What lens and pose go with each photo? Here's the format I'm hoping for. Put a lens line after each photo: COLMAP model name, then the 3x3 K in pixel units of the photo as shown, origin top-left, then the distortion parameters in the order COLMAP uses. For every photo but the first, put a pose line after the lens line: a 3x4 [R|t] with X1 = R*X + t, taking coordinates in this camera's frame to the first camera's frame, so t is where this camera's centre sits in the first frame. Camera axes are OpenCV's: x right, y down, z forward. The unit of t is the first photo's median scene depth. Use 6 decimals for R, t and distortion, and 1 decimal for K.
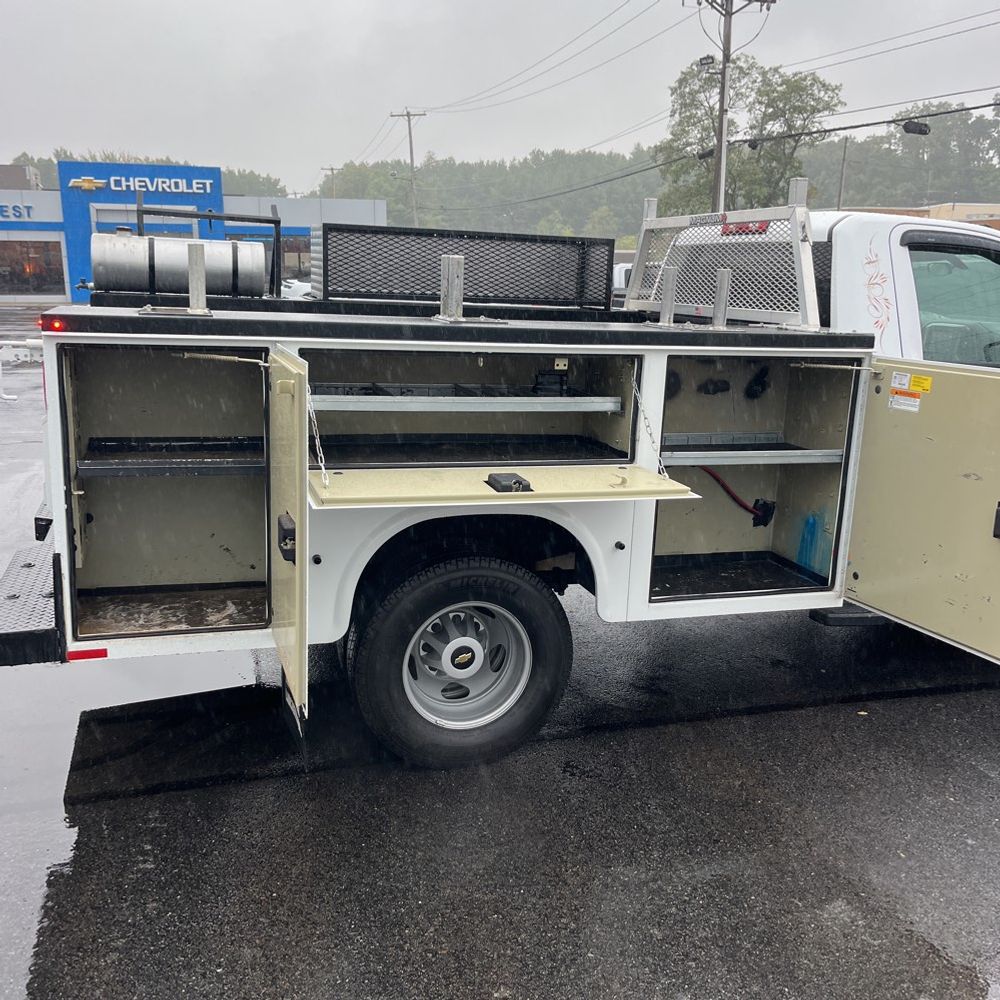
lens RADIAL K [[1016.6, 0, 507.7], [0, 1016.6, 505.4], [0, 0, 1]] dist [0.045312, -0.032780]
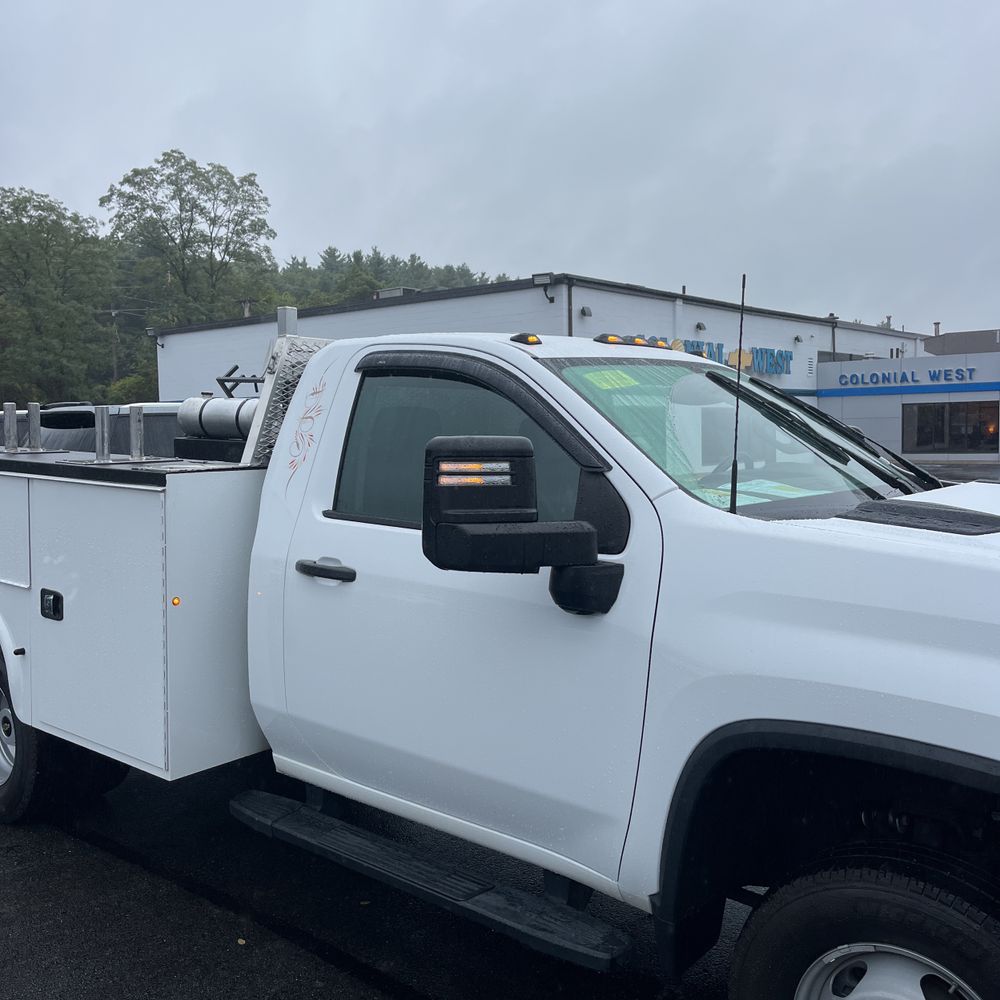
lens RADIAL K [[1018.2, 0, 490.3], [0, 1018.2, 488.7], [0, 0, 1]] dist [0.043244, -0.041650]
pose [[0.546640, 0.032360, -0.836742, 0.115826], [-0.173764, 0.981885, -0.075546, -0.012273], [0.819140, 0.186693, 0.542361, 0.068406]]
